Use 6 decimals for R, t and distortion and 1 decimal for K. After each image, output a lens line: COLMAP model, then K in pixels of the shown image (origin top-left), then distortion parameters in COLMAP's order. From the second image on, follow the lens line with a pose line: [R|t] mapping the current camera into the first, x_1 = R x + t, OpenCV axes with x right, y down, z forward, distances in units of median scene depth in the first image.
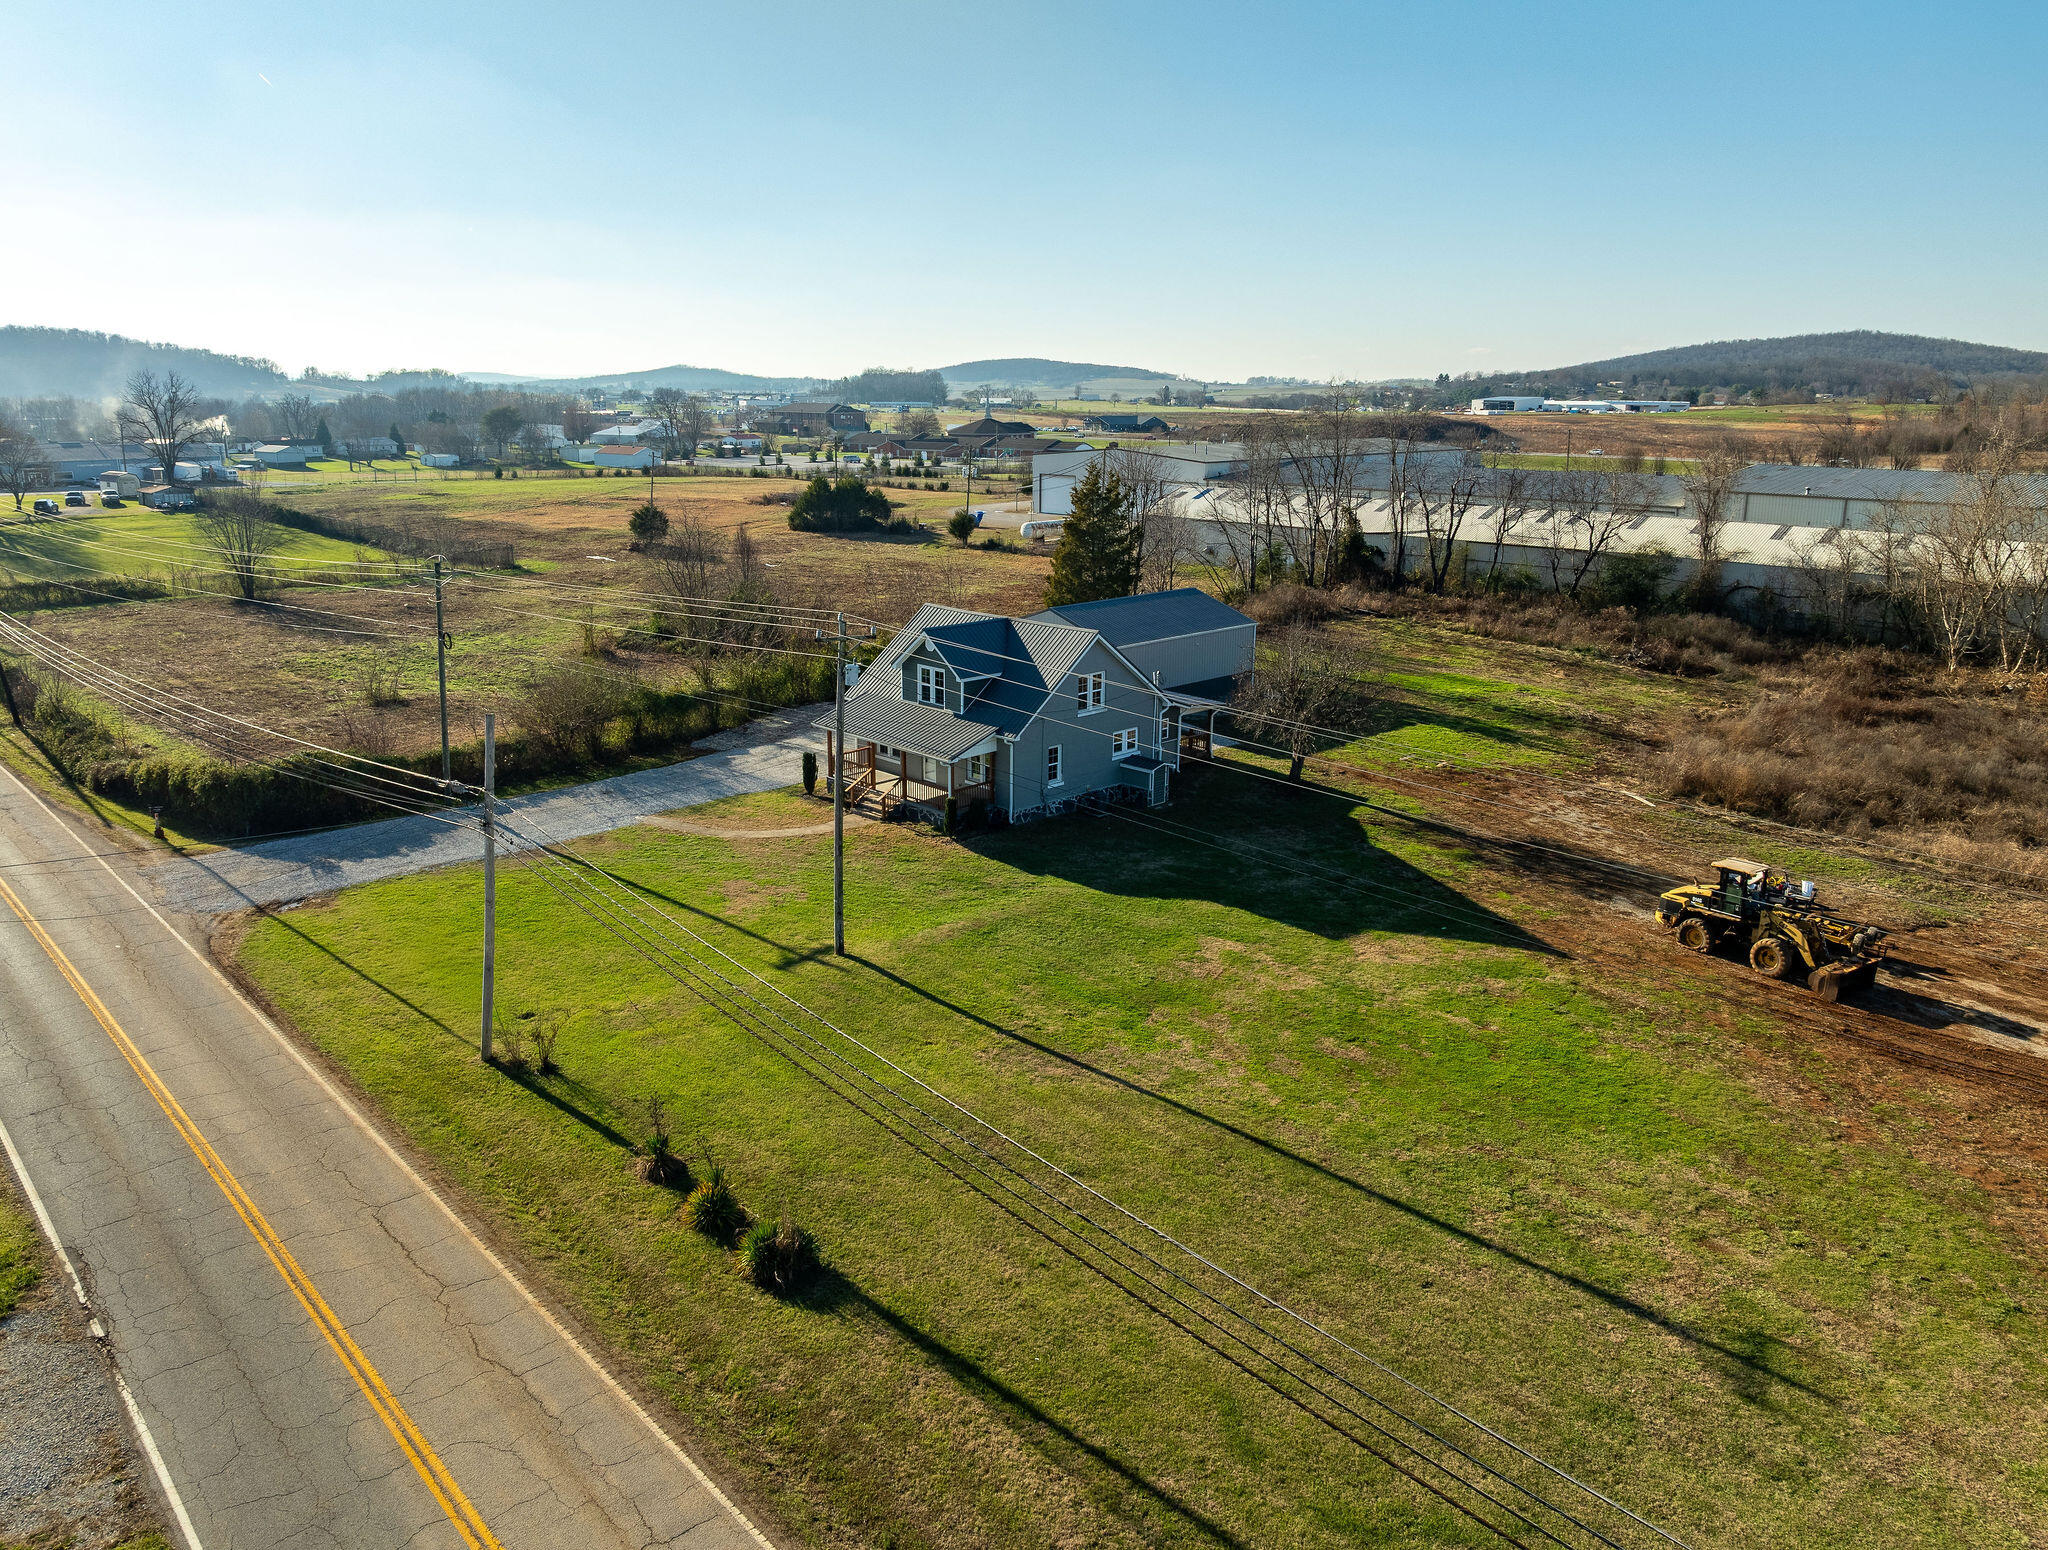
lens RADIAL K [[1453.1, 0, 1031.0], [0, 1453.1, 768.8], [0, 0, 1]] dist [-0.001245, -0.032795]
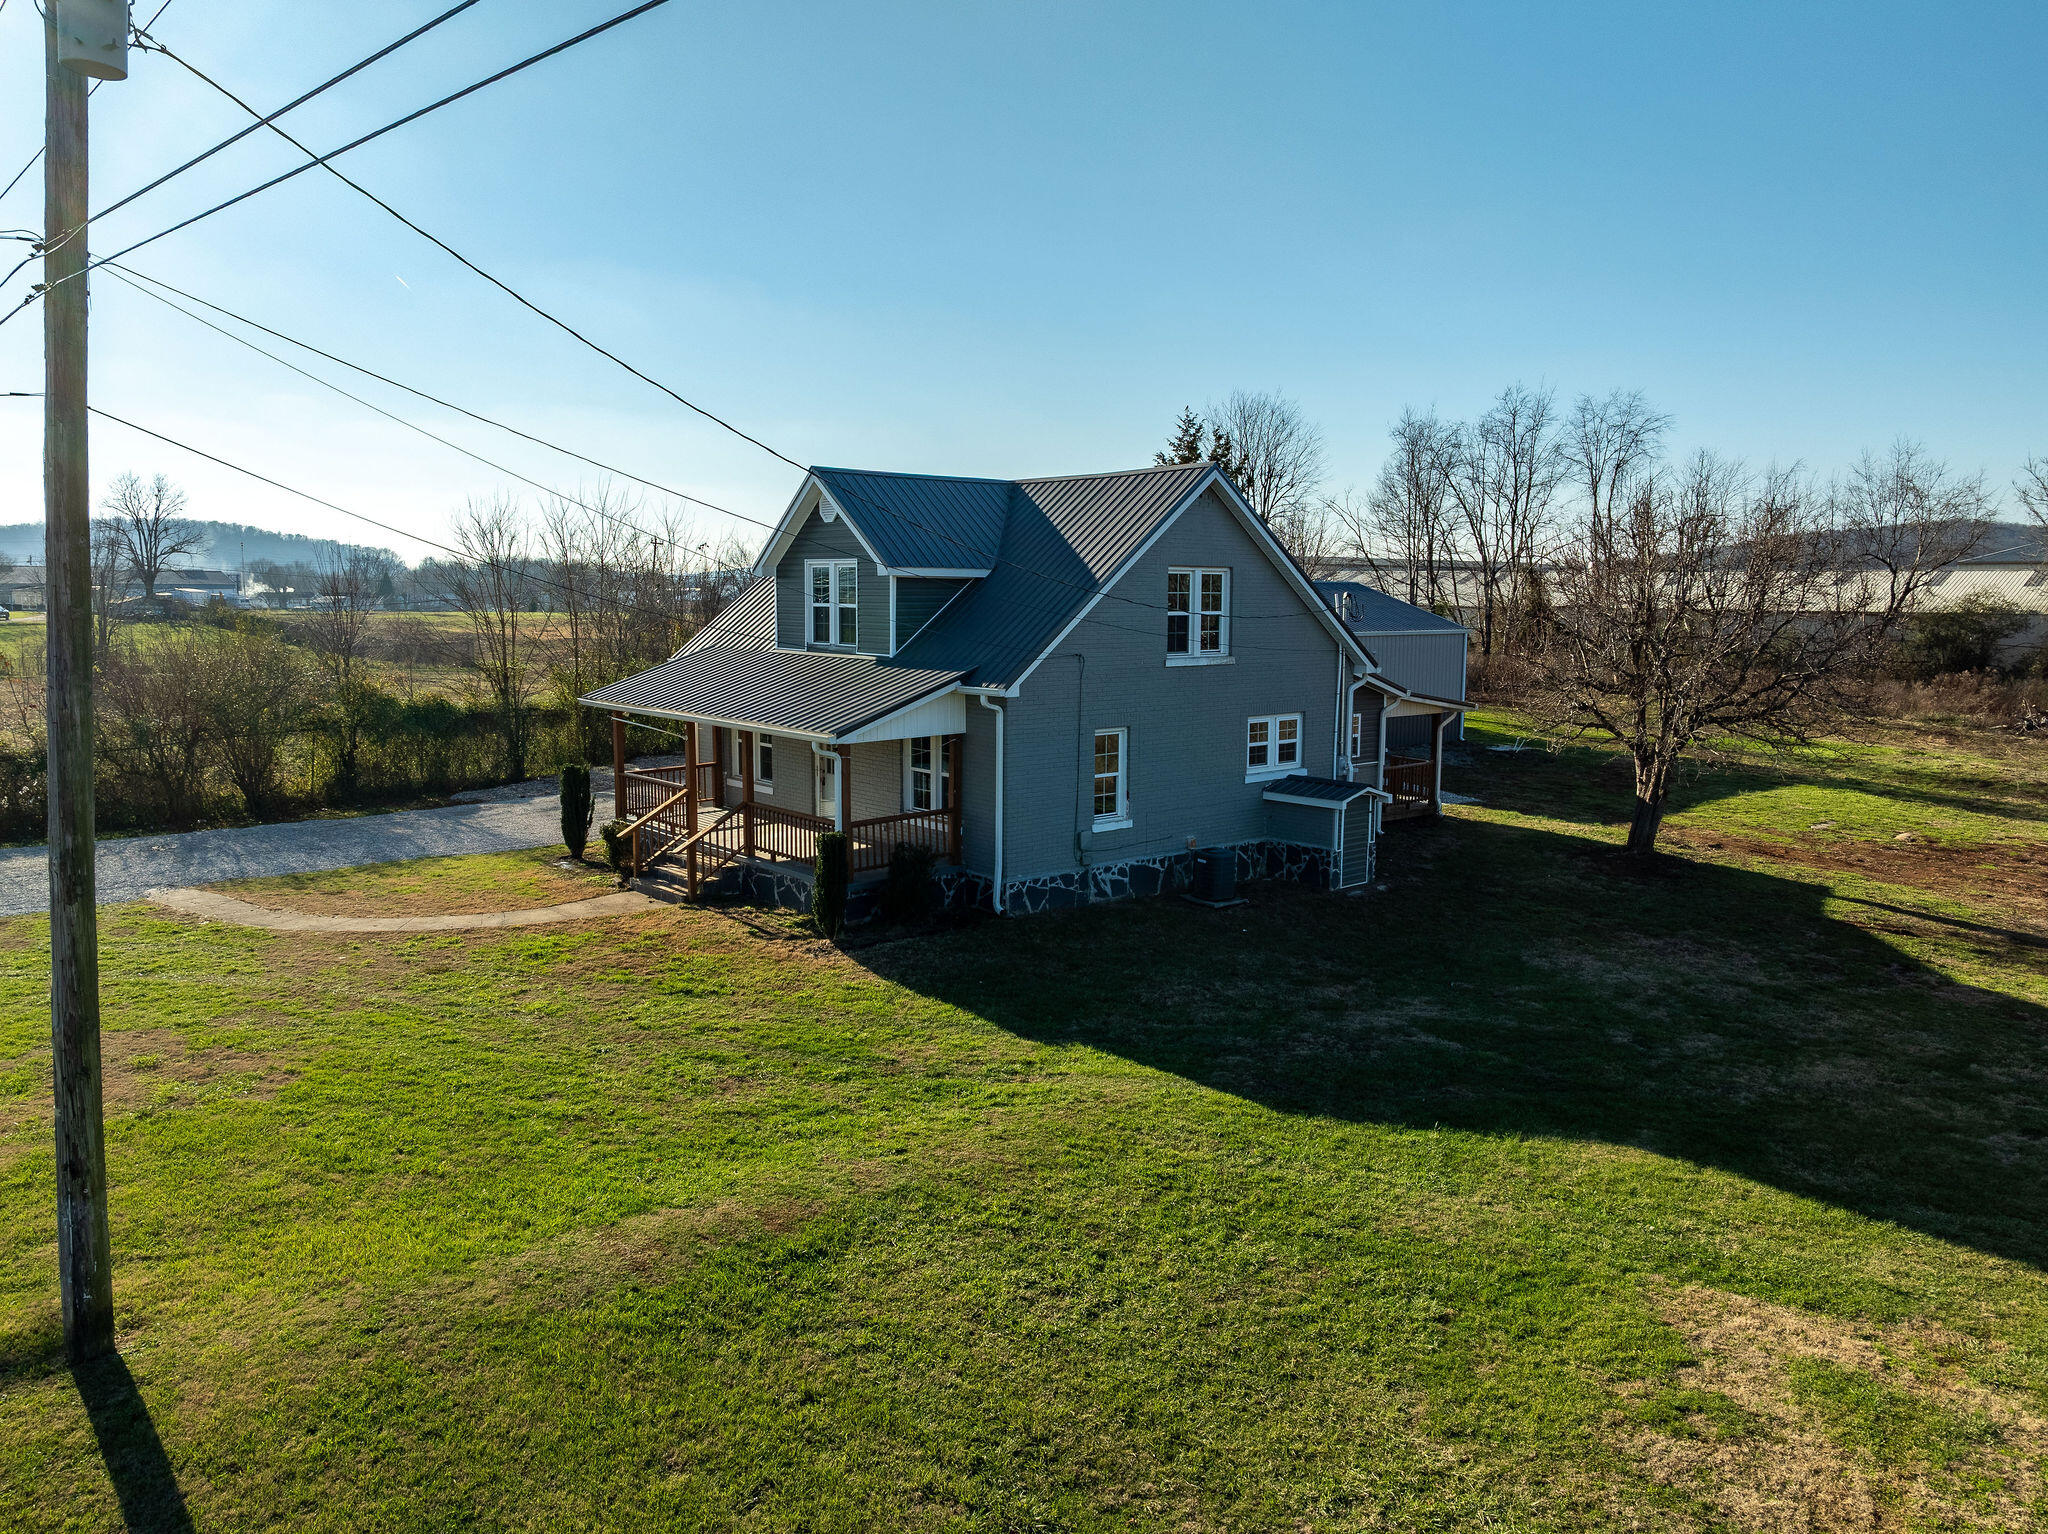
lens RADIAL K [[1445.6, 0, 1026.8], [0, 1445.6, 751.9], [0, 0, 1]] dist [-0.034637, -0.004569]
pose [[0.998001, 0.006265, -0.062881, 0.015399], [-0.015060, 0.989984, -0.140377, 0.040309], [0.061372, 0.141044, 0.988099, 0.492398]]
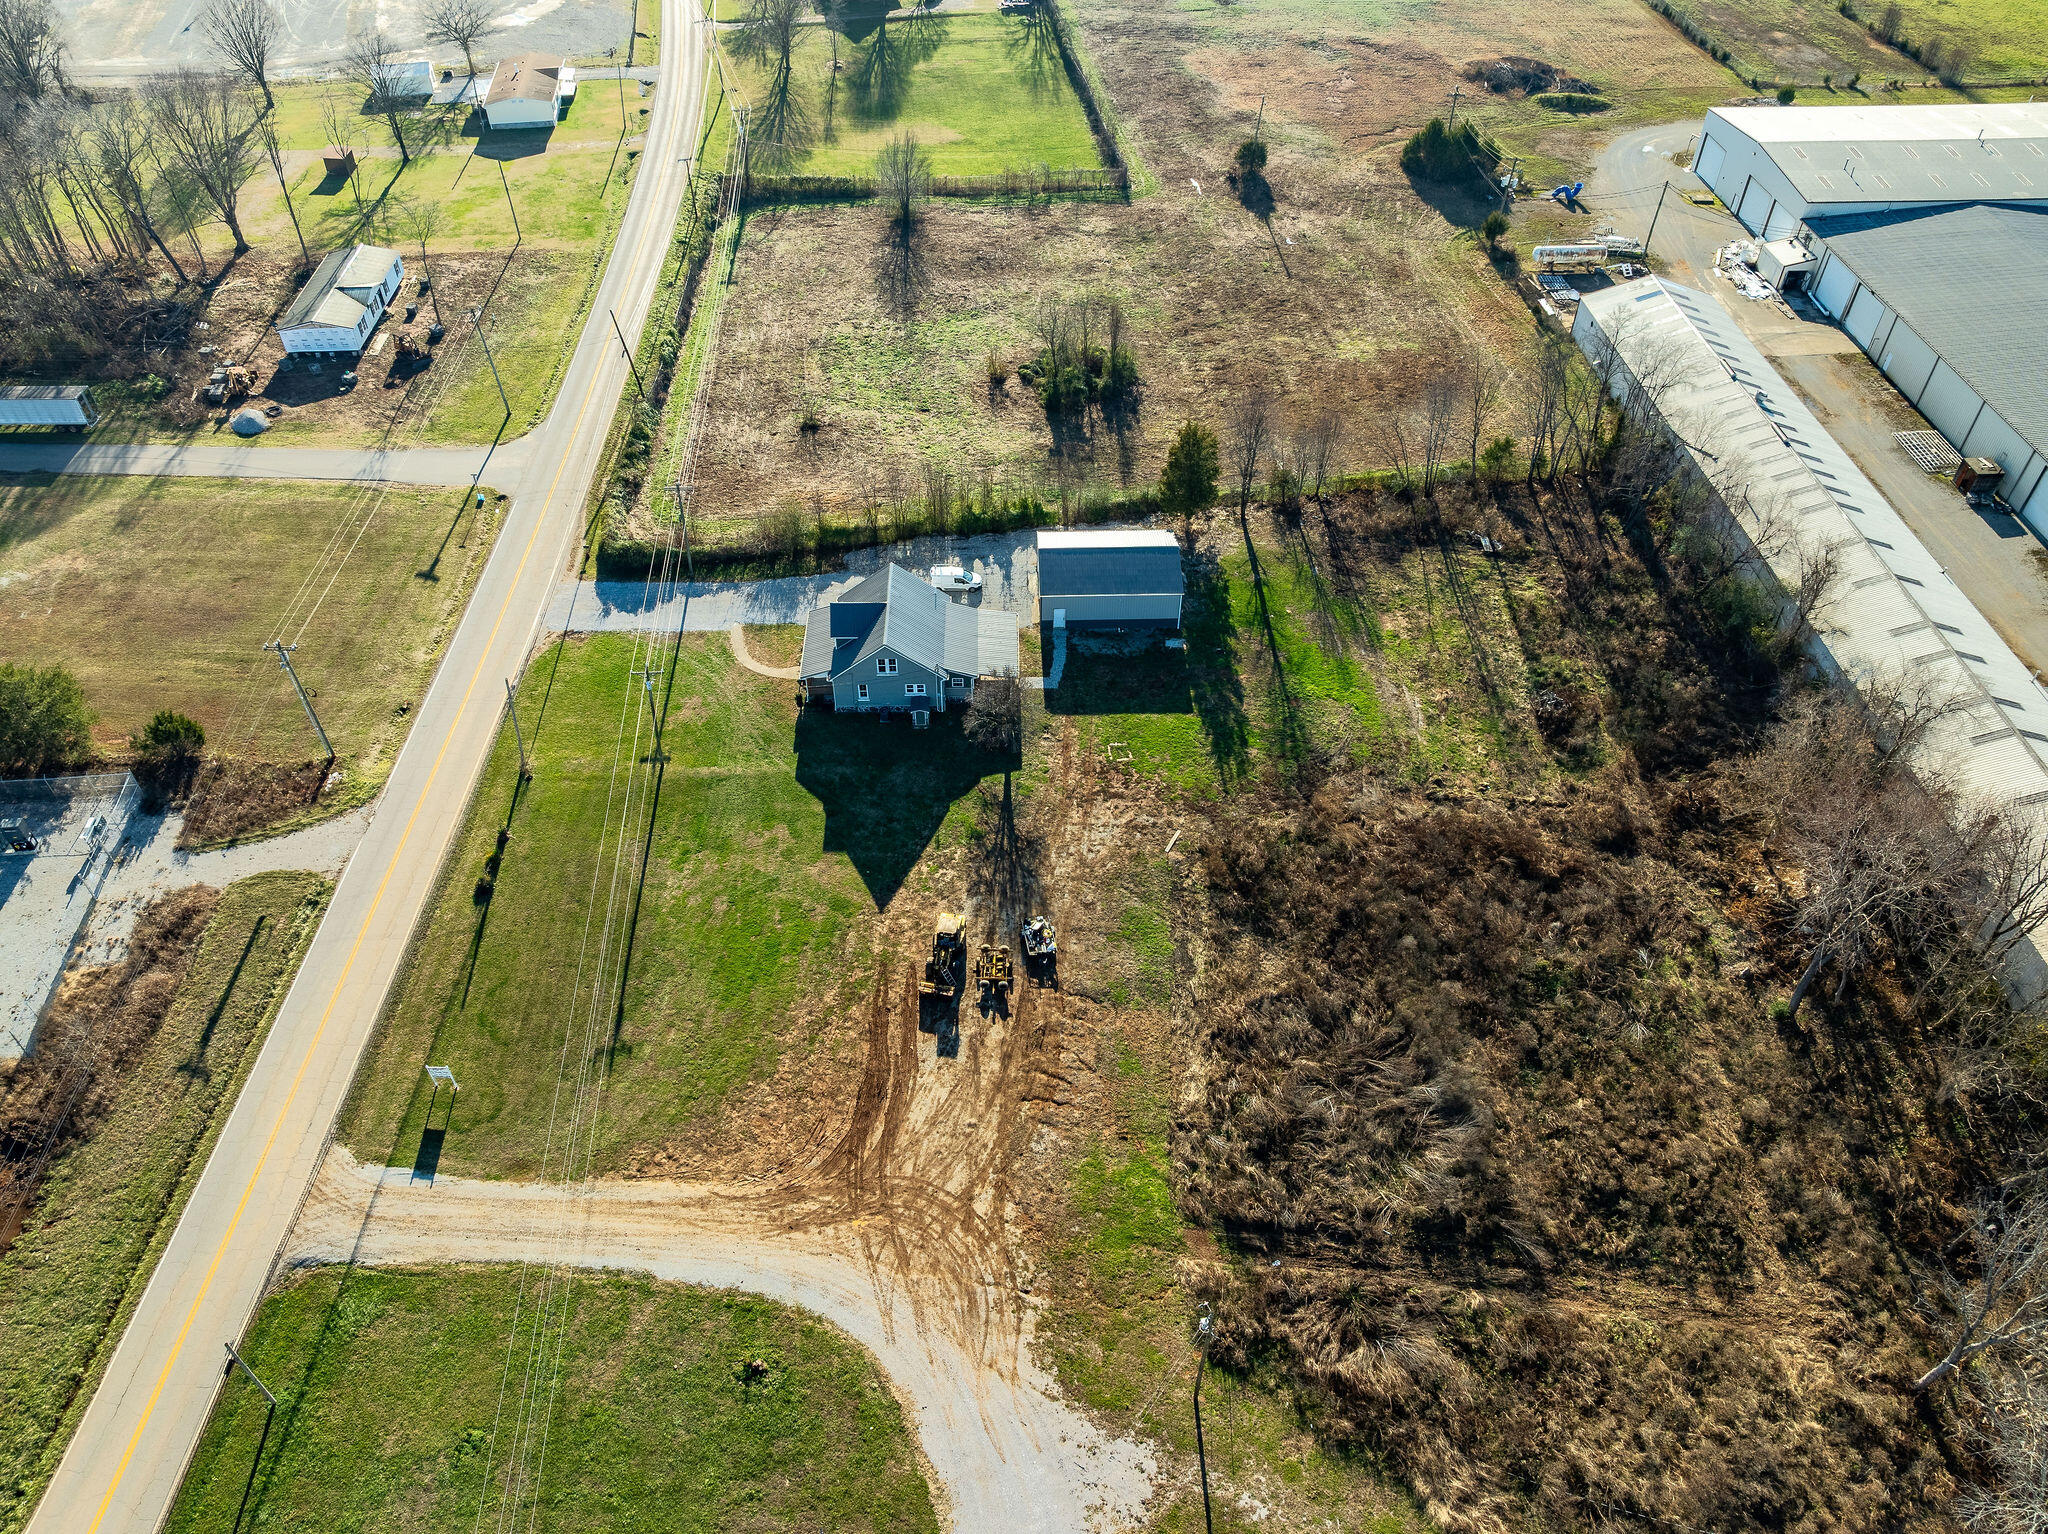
lens RADIAL K [[1446.8, 0, 1024.0], [0, 1446.8, 767.0], [0, 0, 1]] dist [-0.025662, -0.007461]
pose [[0.726345, 0.477416, -0.494466, 1.007335], [-0.169948, 0.821809, 0.543827, -0.863569], [0.665989, -0.310972, 0.678053, -0.195295]]
